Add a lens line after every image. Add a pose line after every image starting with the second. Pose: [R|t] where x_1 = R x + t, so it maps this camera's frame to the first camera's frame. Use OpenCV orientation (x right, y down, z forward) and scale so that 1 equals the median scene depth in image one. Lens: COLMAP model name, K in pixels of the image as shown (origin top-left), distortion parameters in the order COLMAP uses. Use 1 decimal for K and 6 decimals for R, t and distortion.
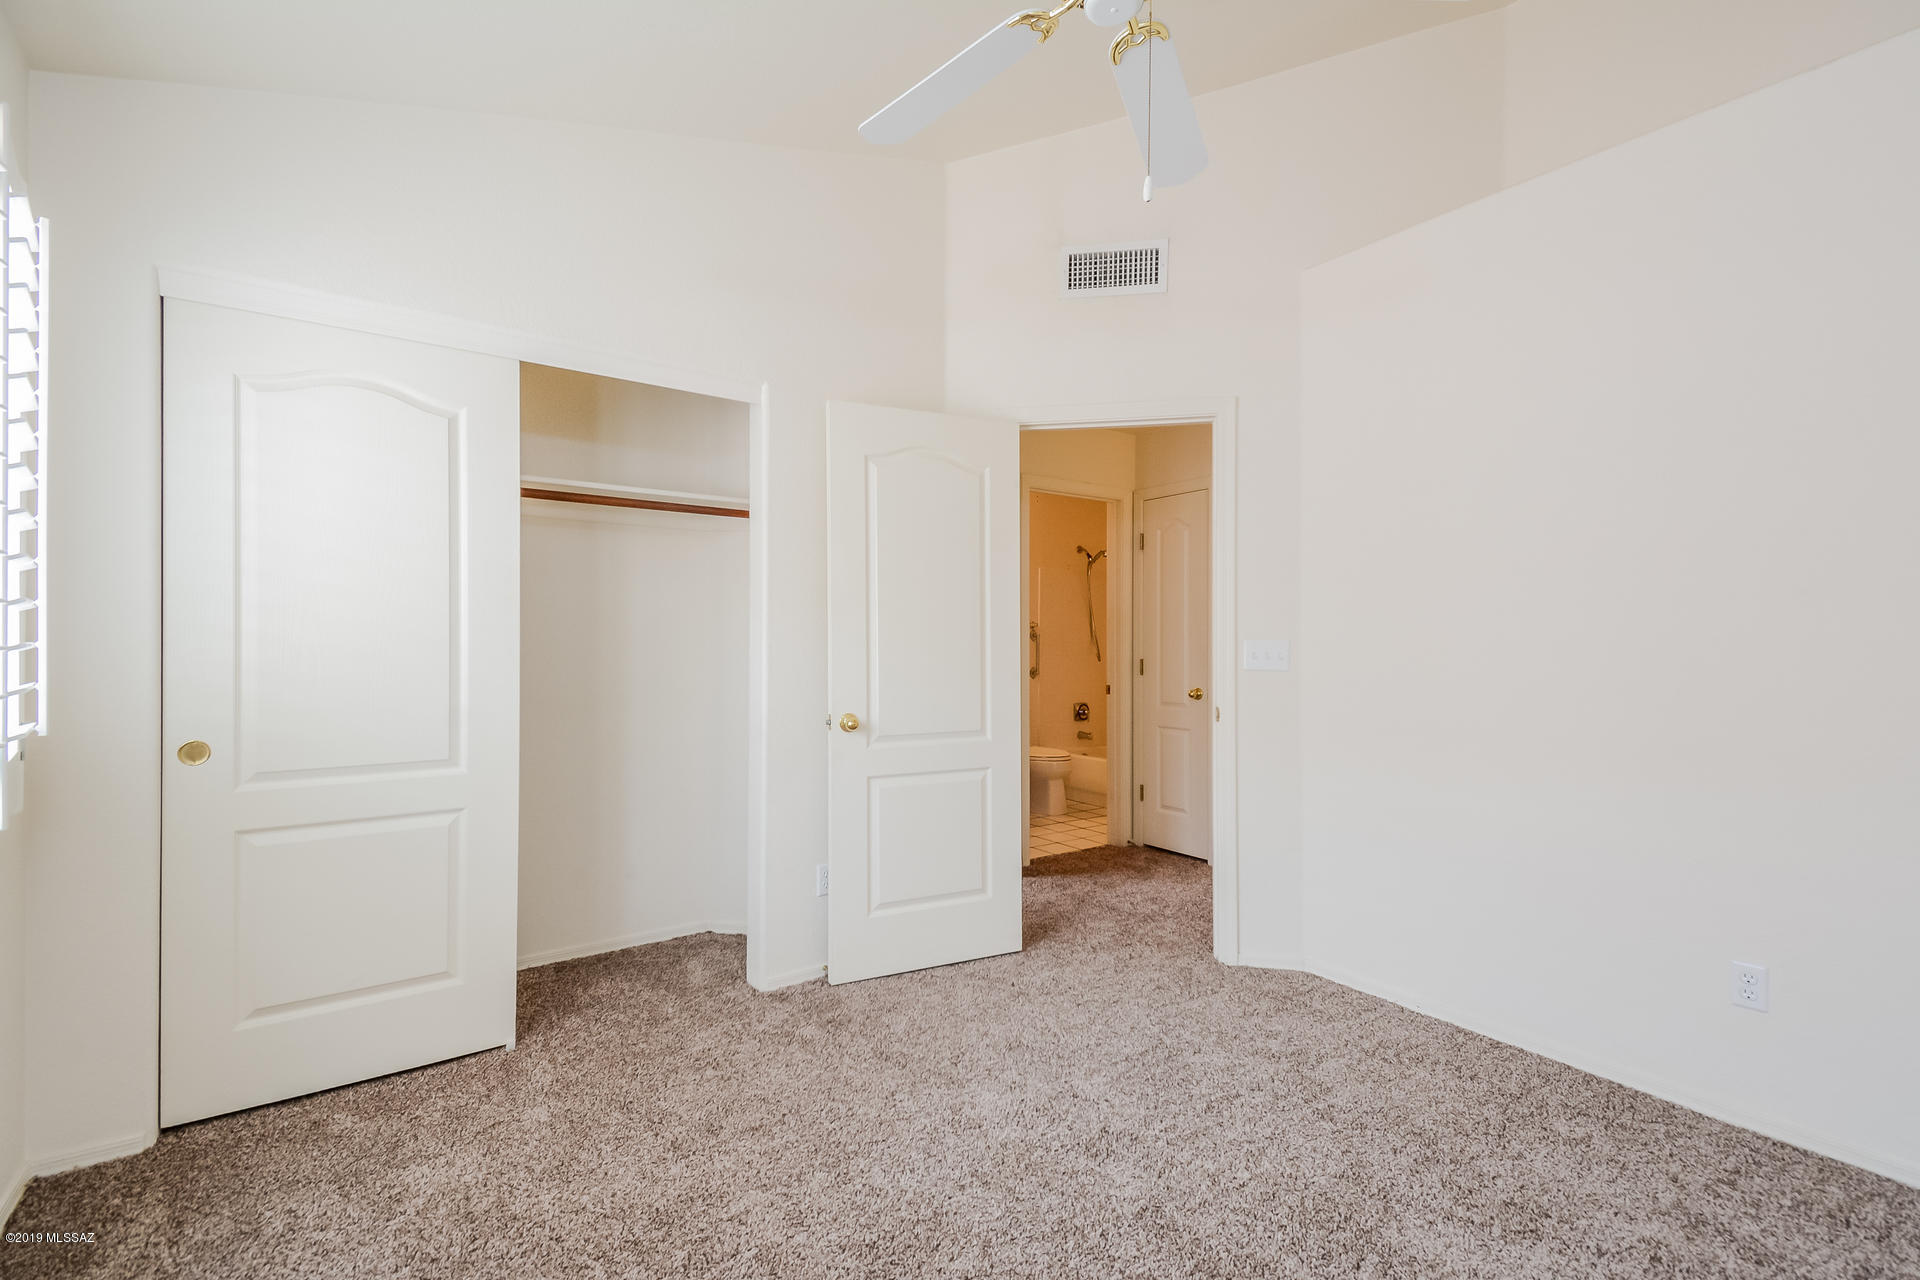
lens RADIAL K [[832.8, 0, 959.5], [0, 832.8, 651.4], [0, 0, 1]] dist [0.016193, -0.001362]
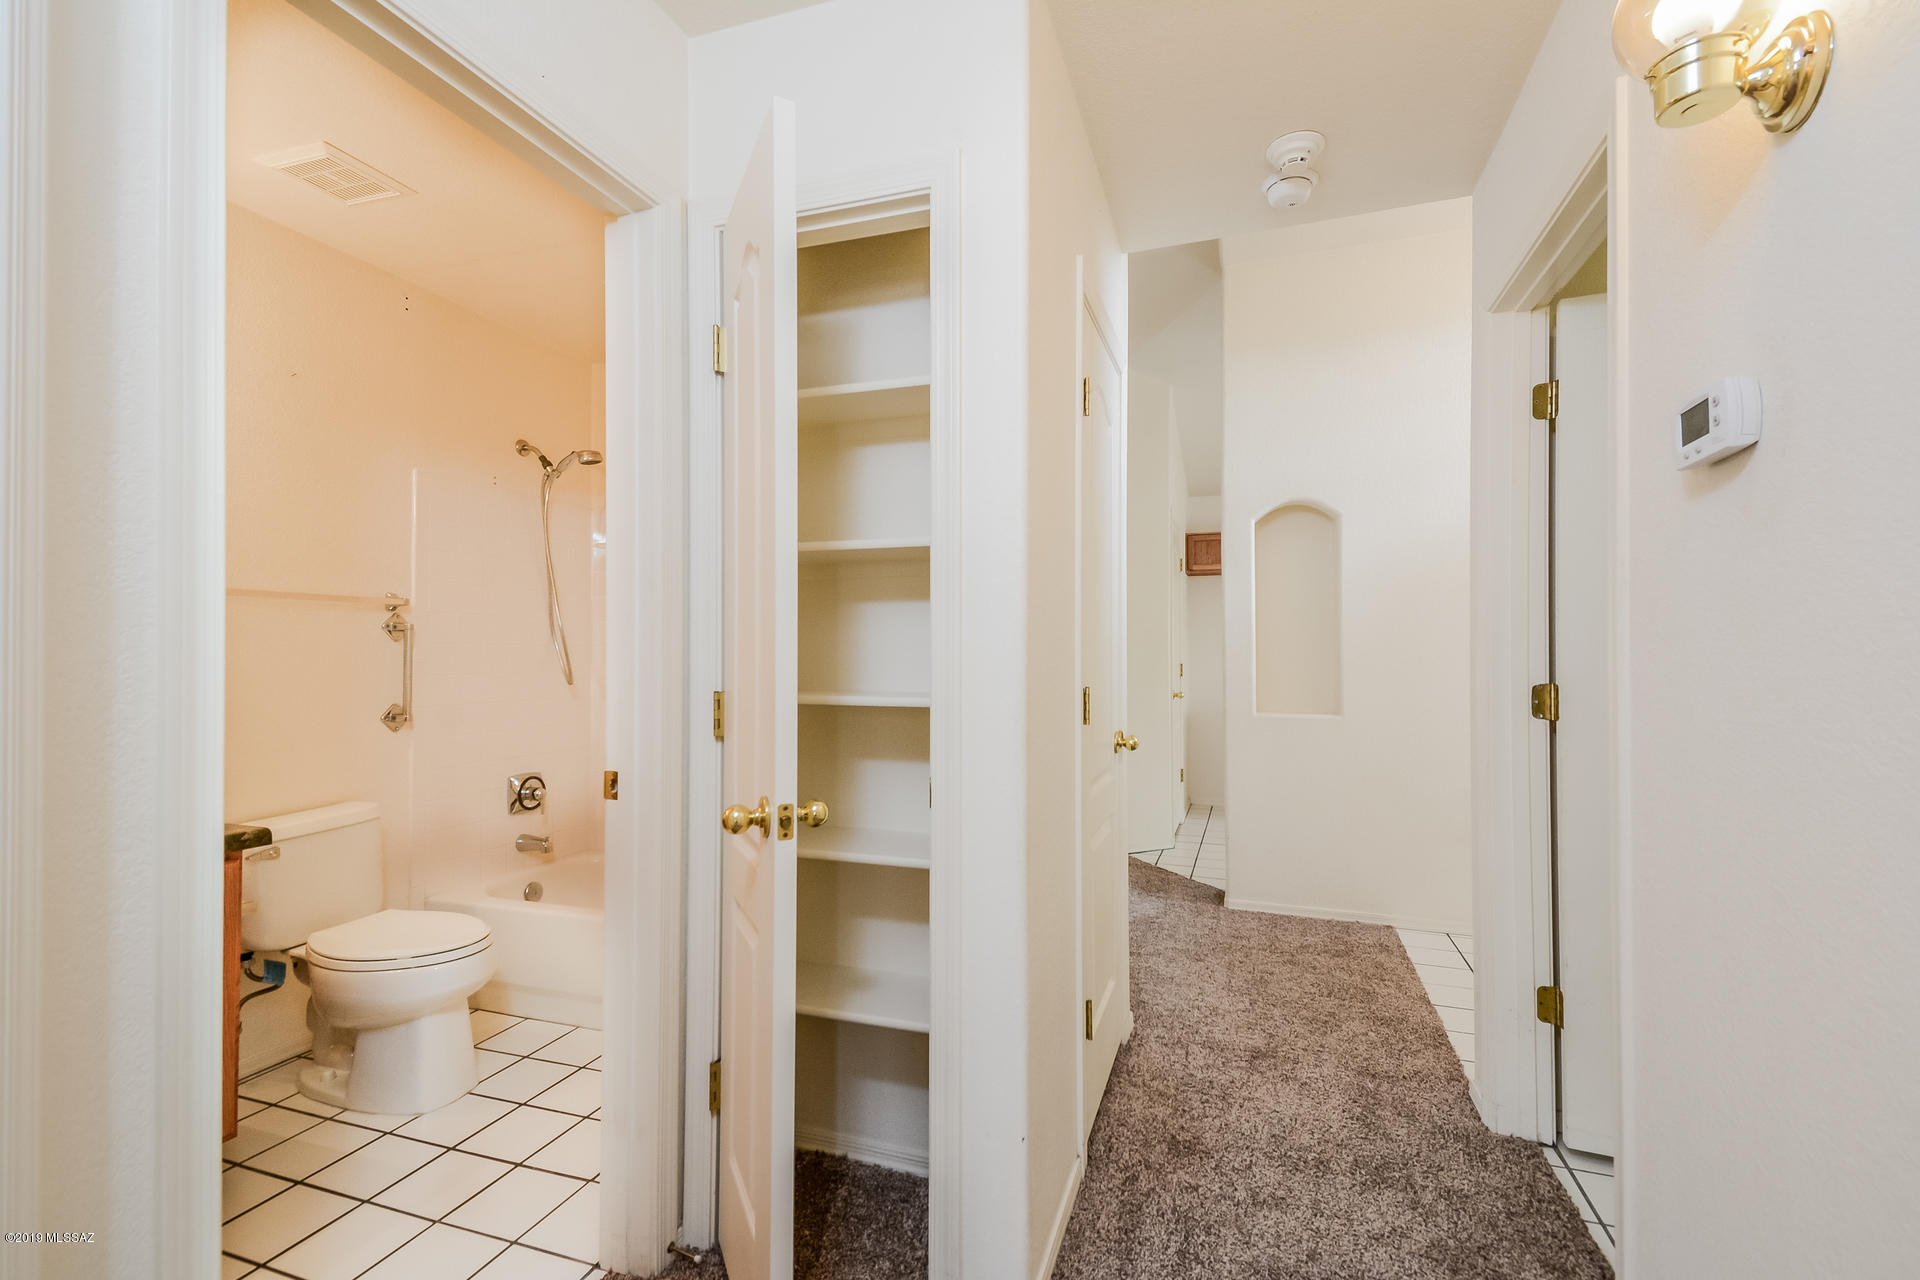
lens RADIAL K [[832.8, 0, 986.3], [0, 832.8, 653.9], [0, 0, 1]] dist [0.016193, -0.001362]
pose [[0.801644, 0.000802, 0.597801, 0.072420], [-0.003906, 0.999985, 0.003896, -0.009138], [-0.597789, -0.005458, 0.801635, 0.471557]]
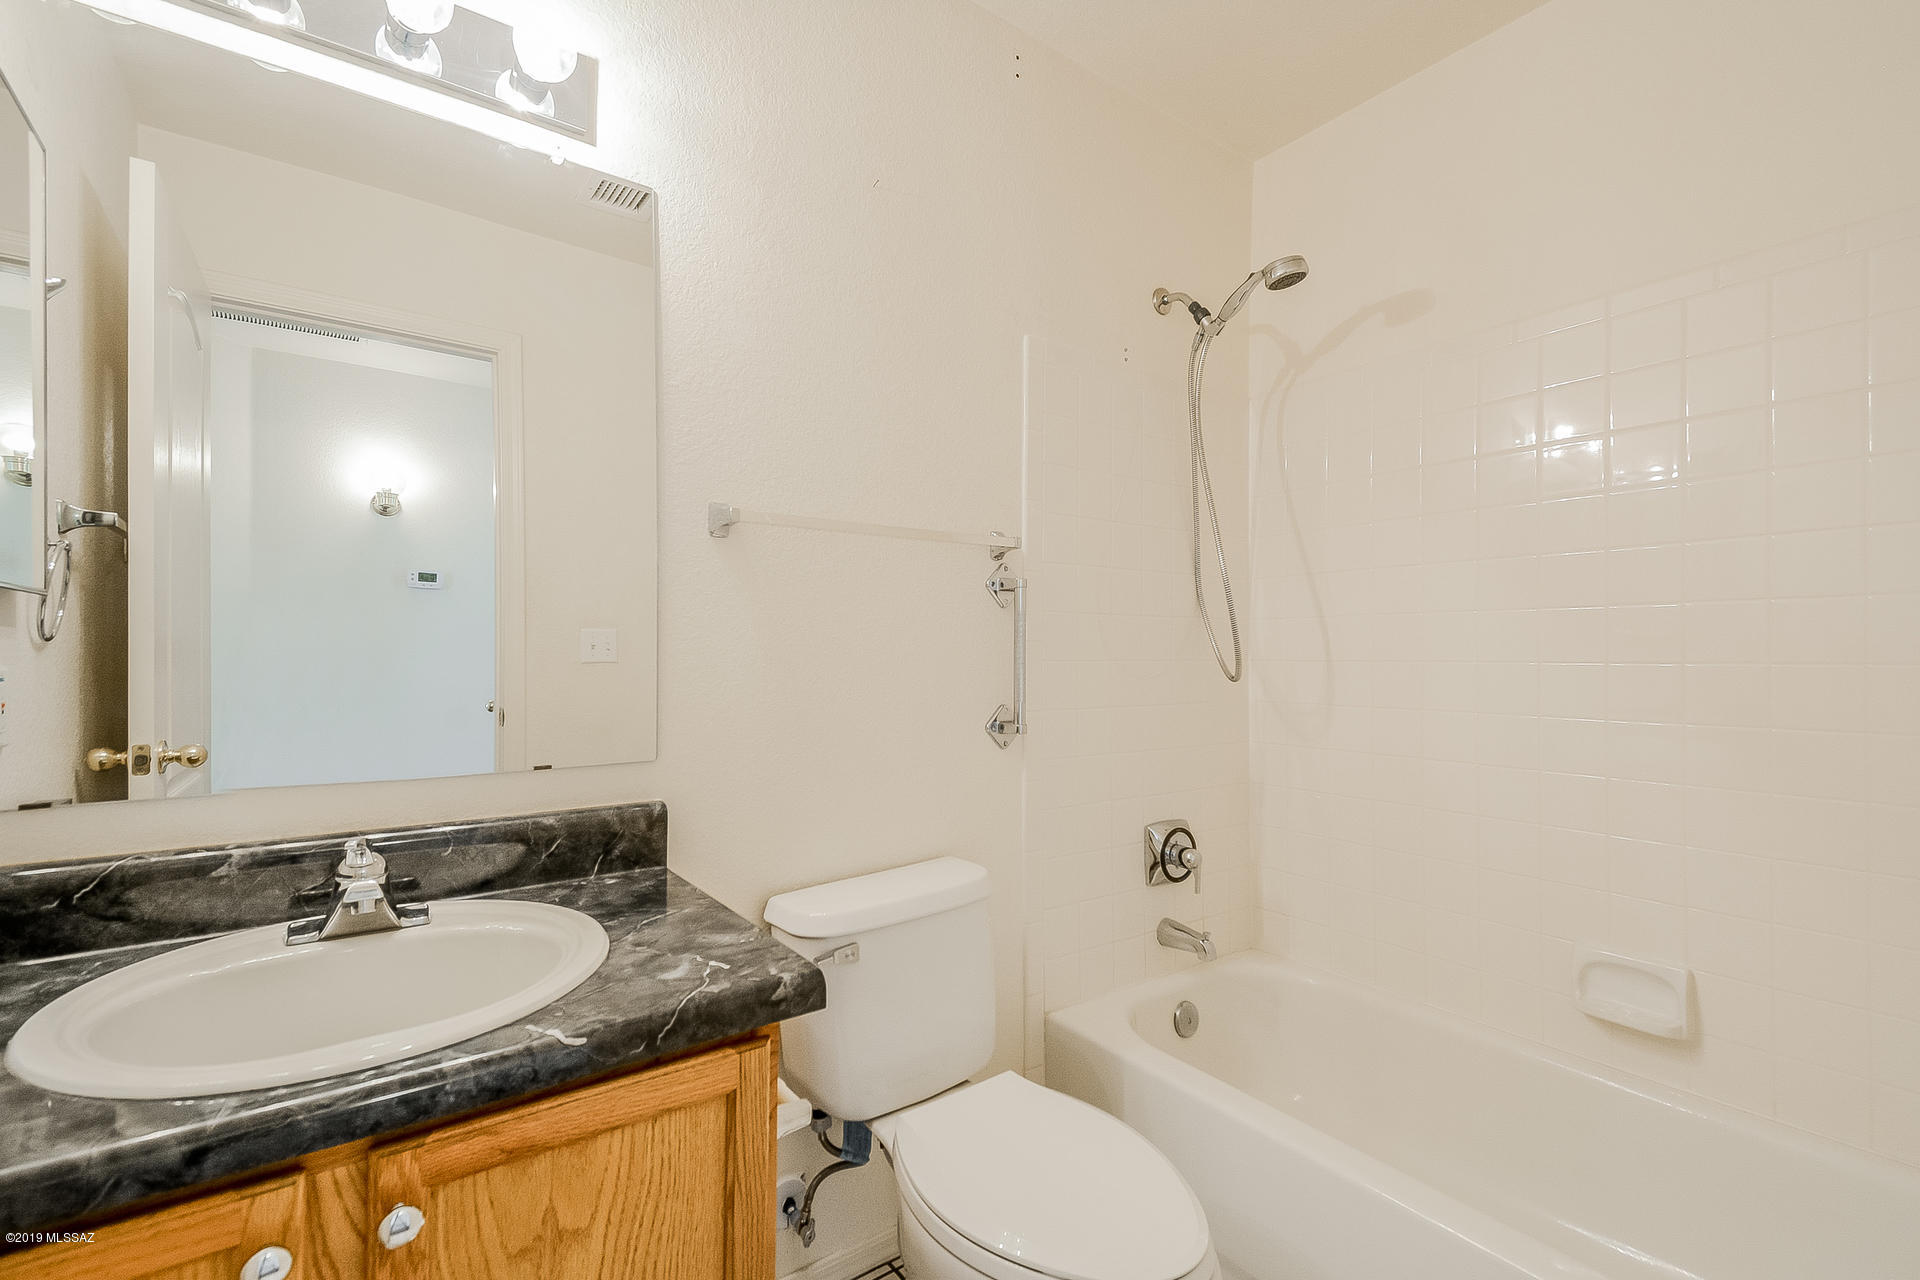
lens RADIAL K [[832.8, 0, 957.9], [0, 832.8, 646.3], [0, 0, 1]] dist [0.016193, -0.001362]
pose [[0.999923, -0.004037, 0.011717, 0.069075], [0.004086, 0.999983, -0.004191, 0.000660], [-0.011700, 0.004238, 0.999923, 0.713691]]
